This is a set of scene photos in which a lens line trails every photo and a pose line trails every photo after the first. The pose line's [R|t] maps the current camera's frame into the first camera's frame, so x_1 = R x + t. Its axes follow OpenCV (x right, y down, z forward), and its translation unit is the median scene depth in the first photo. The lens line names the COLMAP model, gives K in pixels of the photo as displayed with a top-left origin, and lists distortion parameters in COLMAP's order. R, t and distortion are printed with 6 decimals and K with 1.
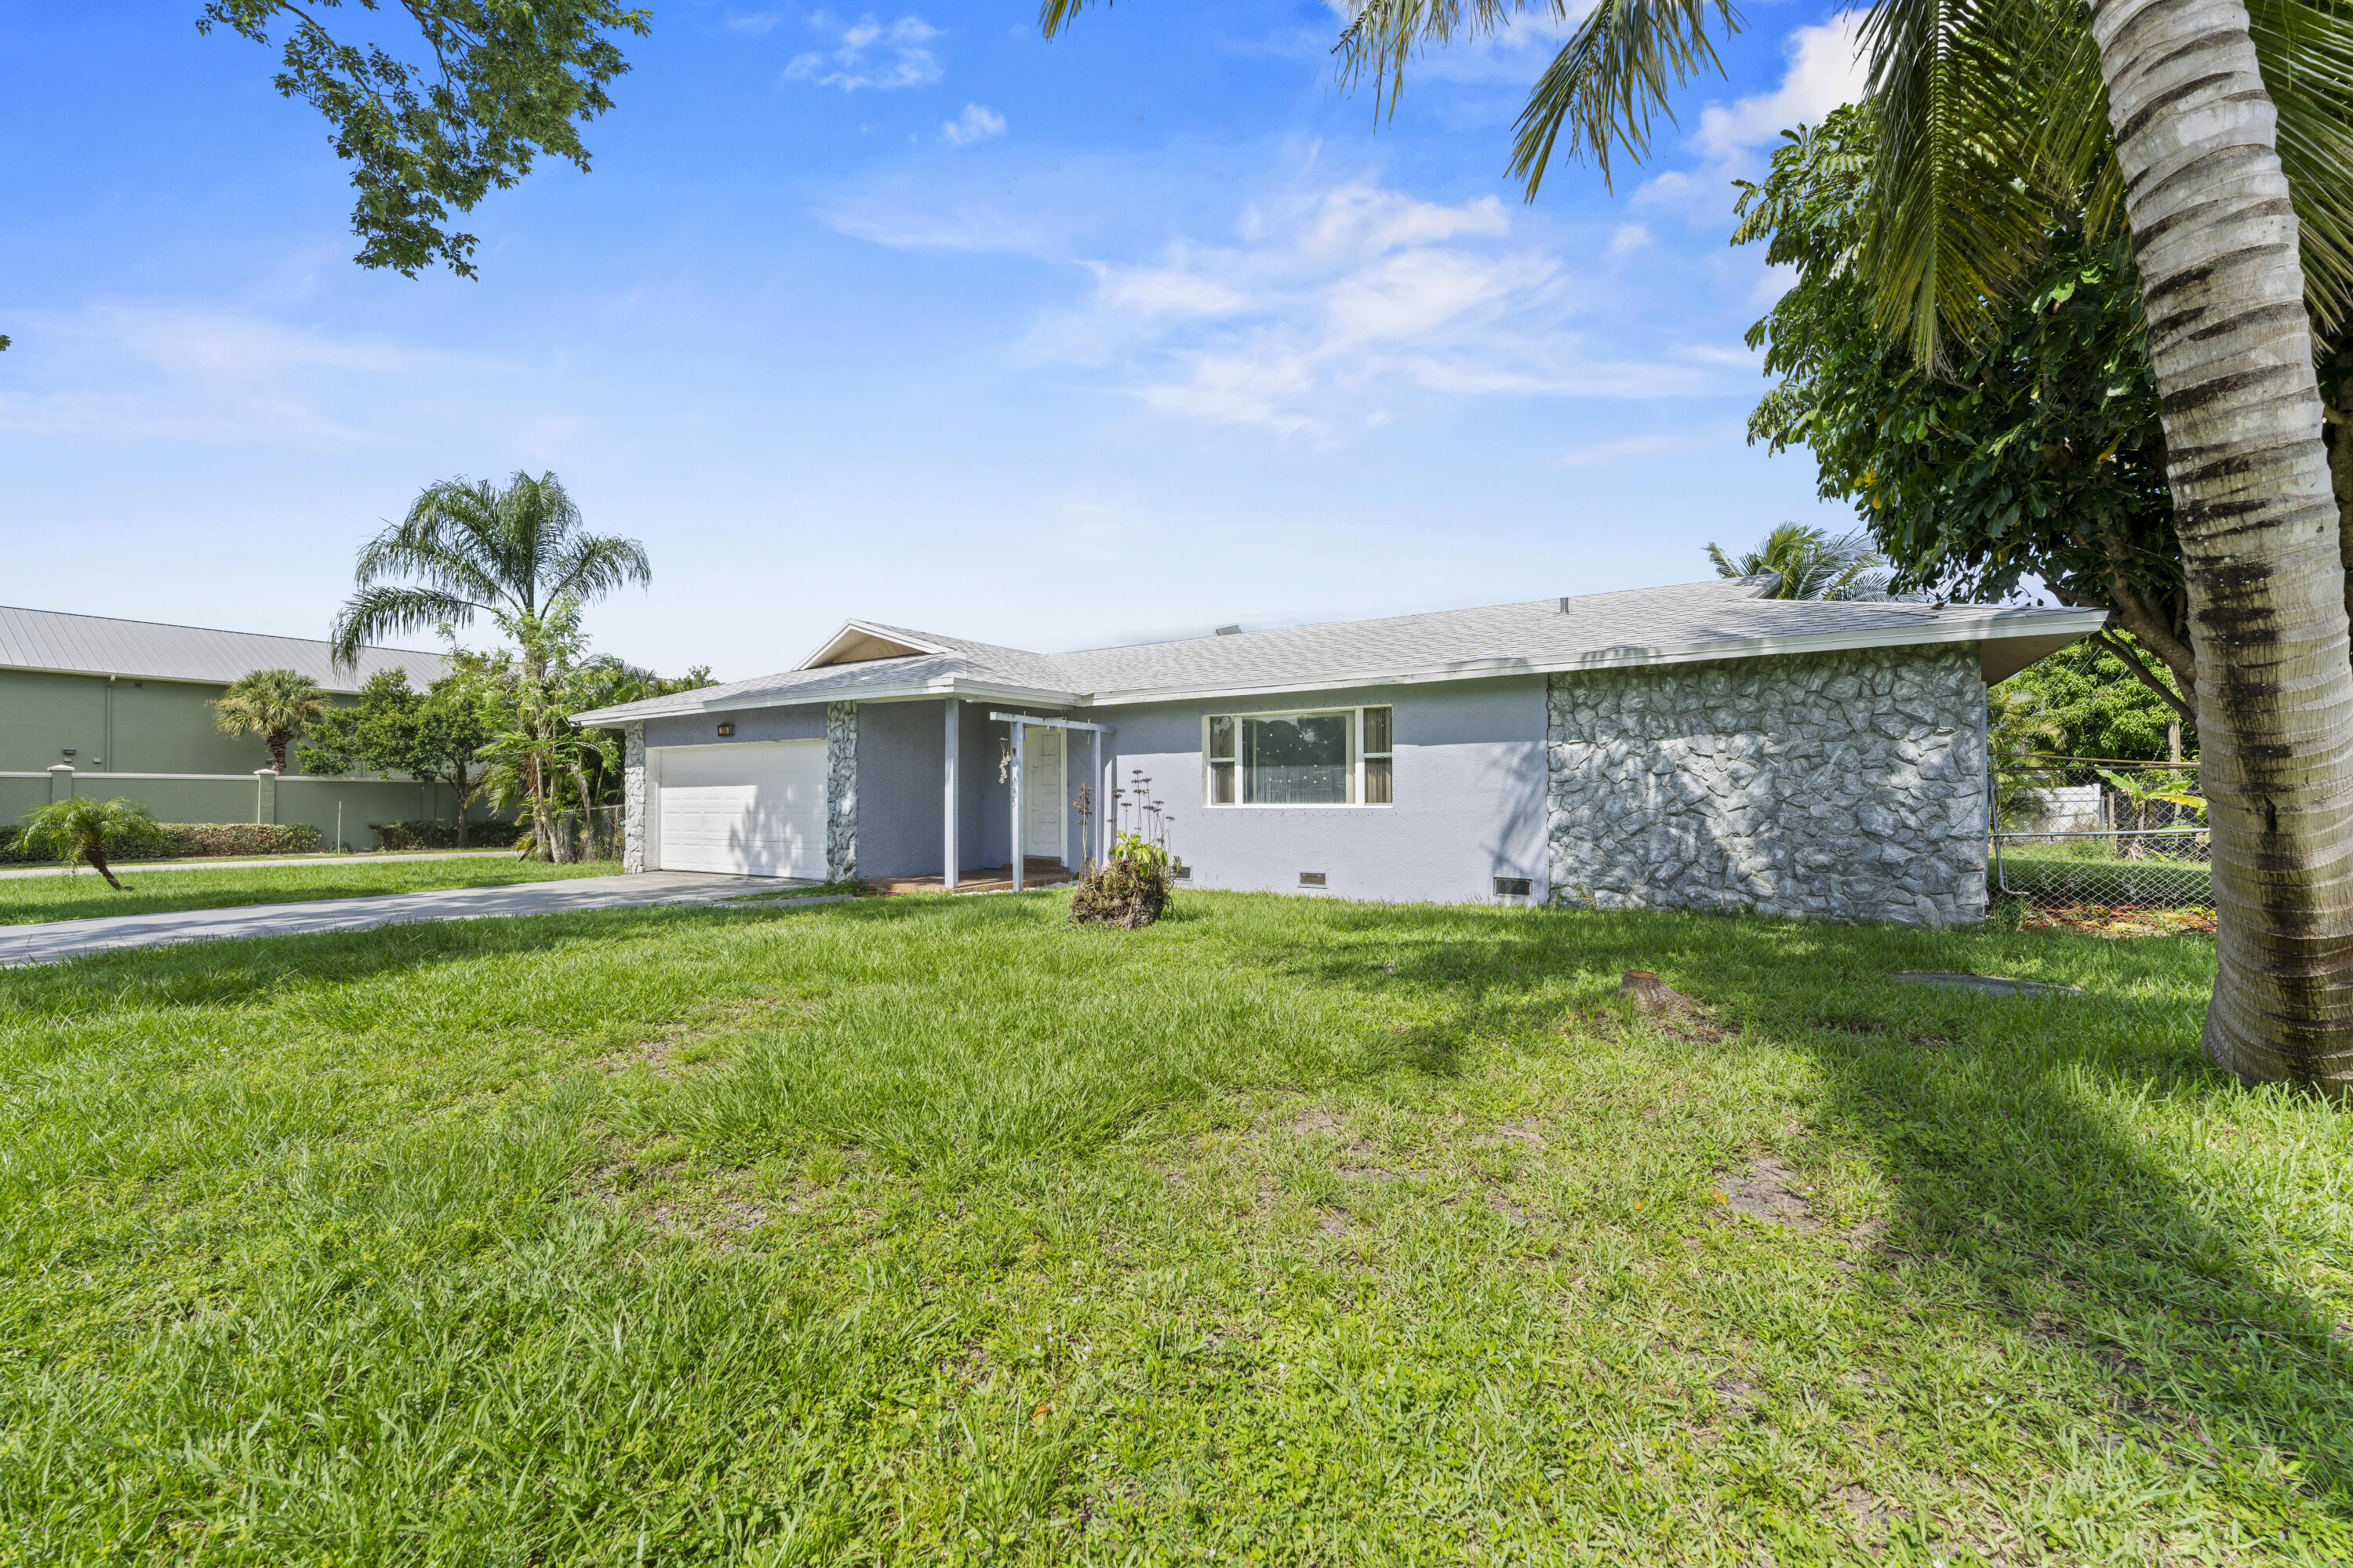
lens RADIAL K [[946.8, 0, 1176.5], [0, 946.8, 784.0], [0, 0, 1]] dist [-0.005816, 0.000094]
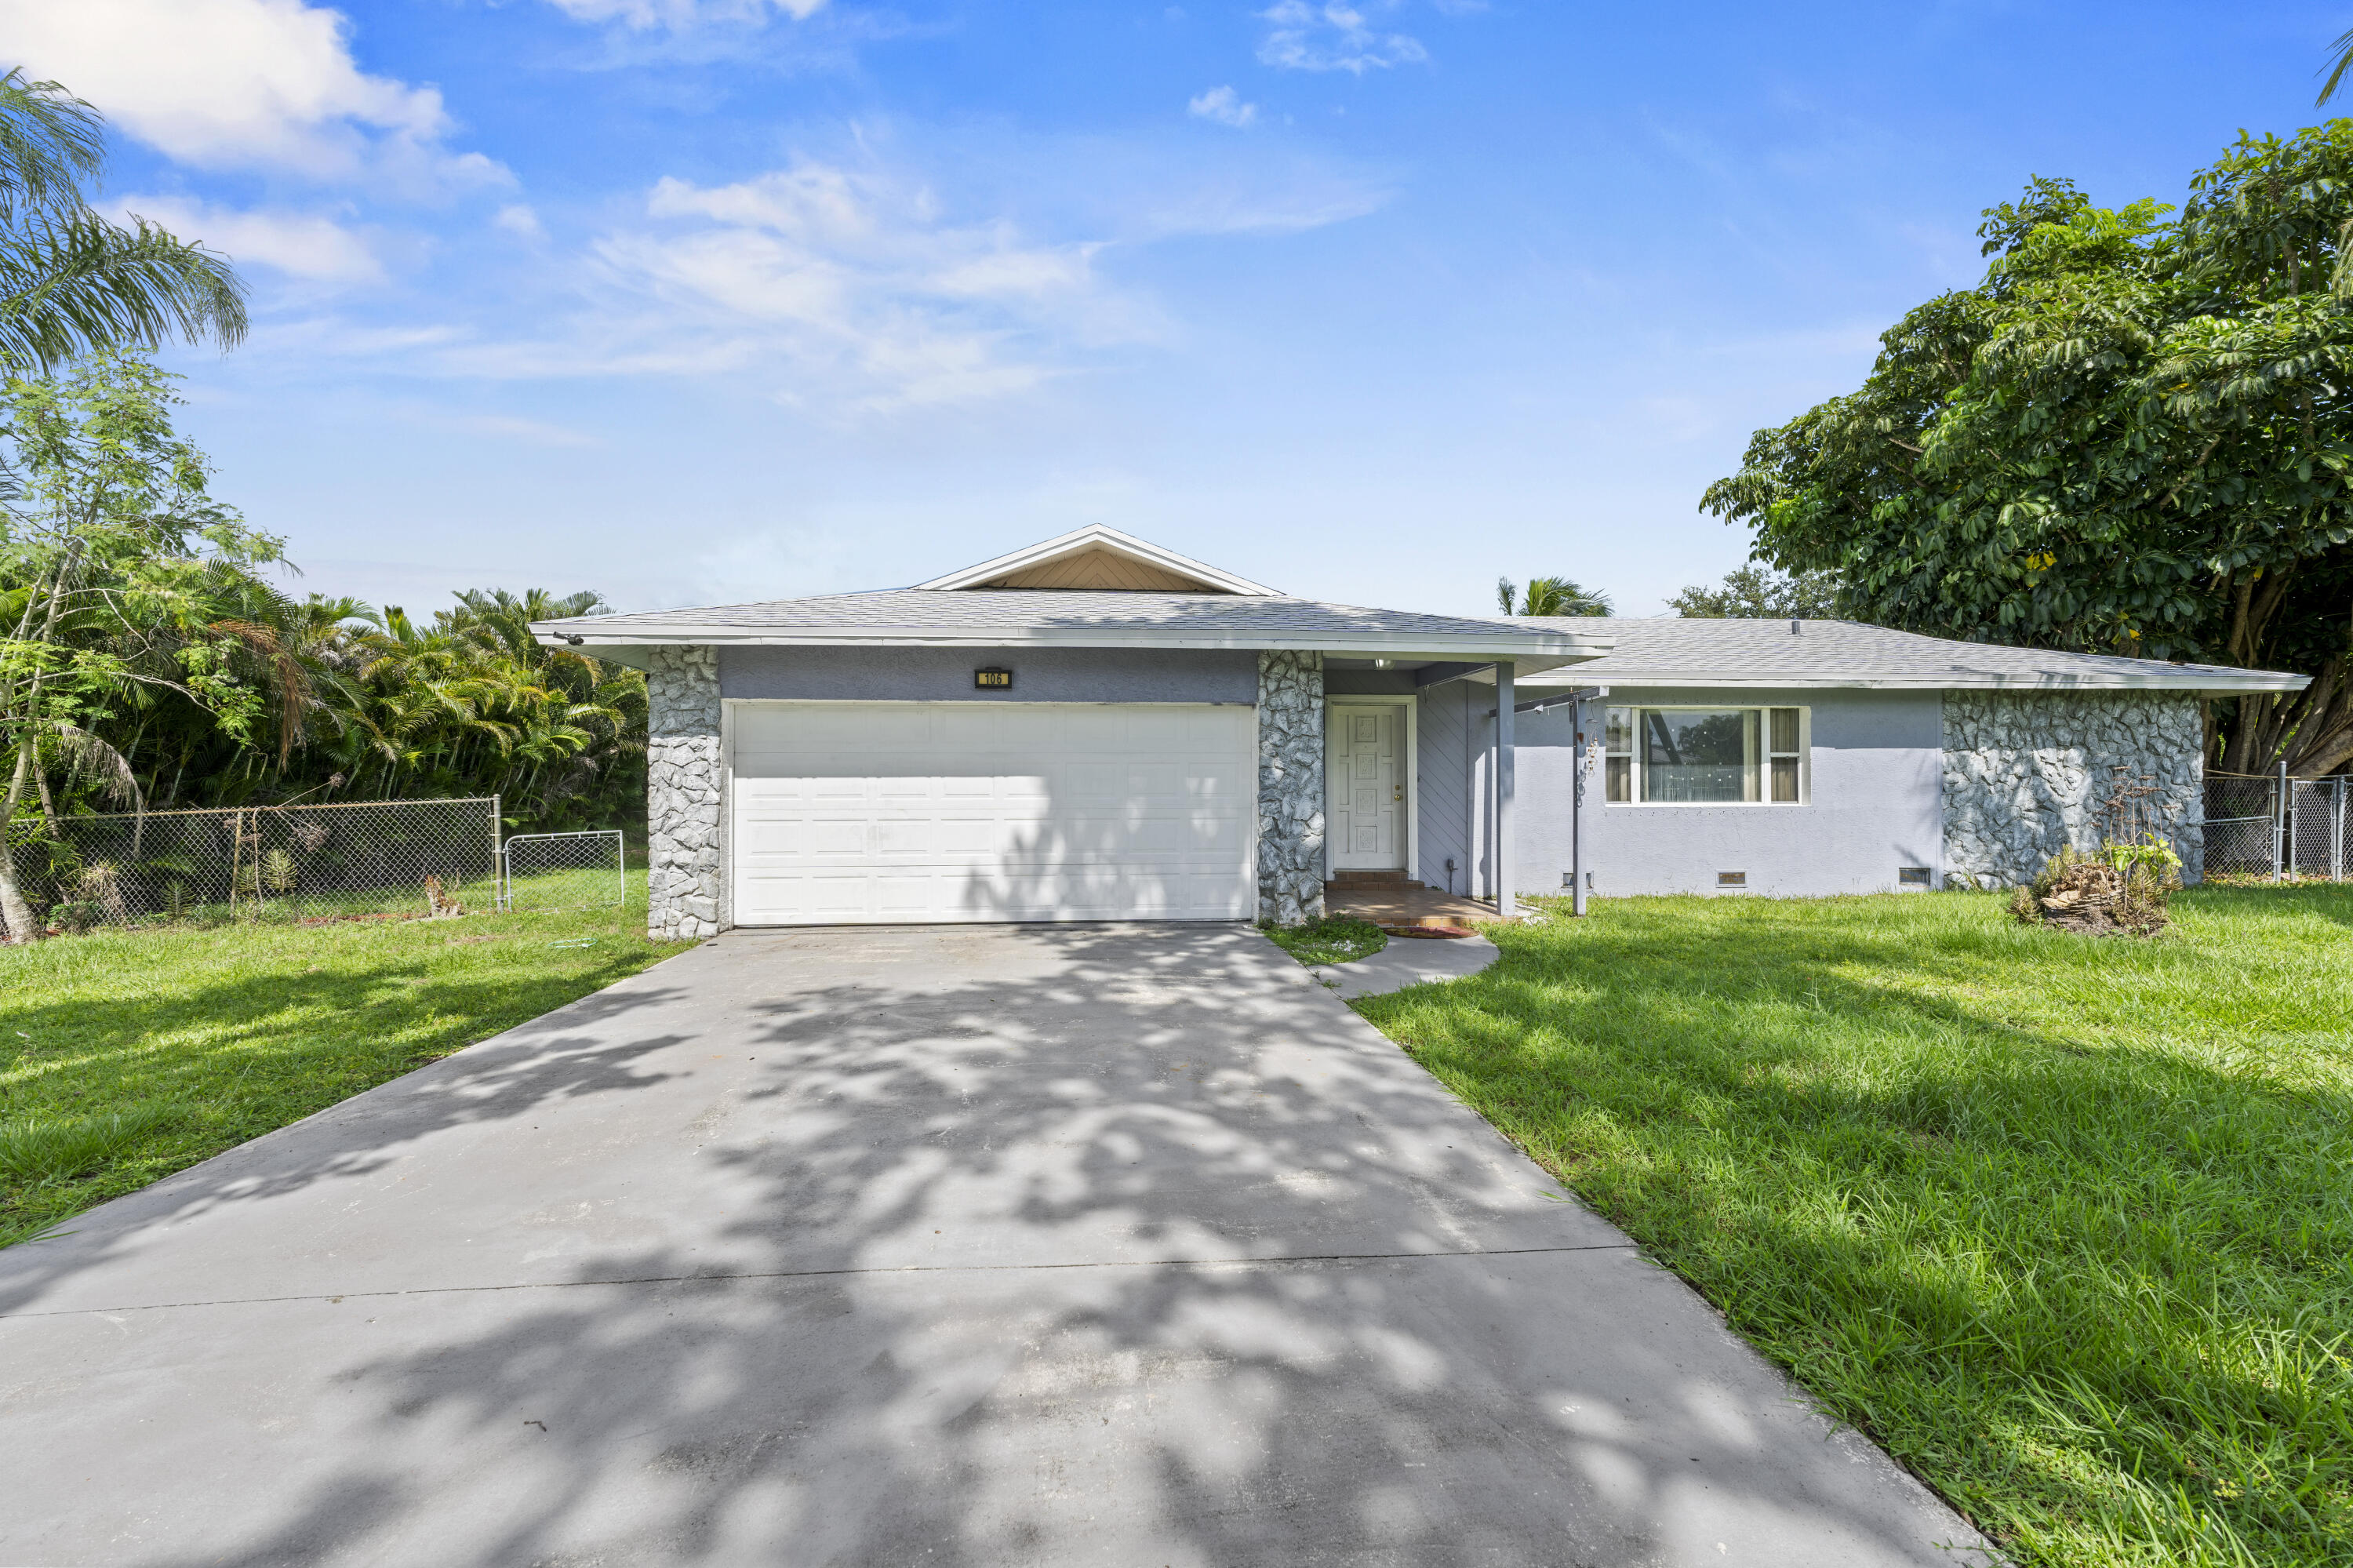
lens RADIAL K [[953.3, 0, 1174.9], [0, 953.3, 788.4], [0, 0, 1]] dist [-0.007692, 0.000209]
pose [[0.791480, 0.006257, 0.611163, -0.954463], [-0.010520, 0.999939, 0.003386, 0.009430], [-0.611104, -0.009110, 0.791498, 0.591973]]
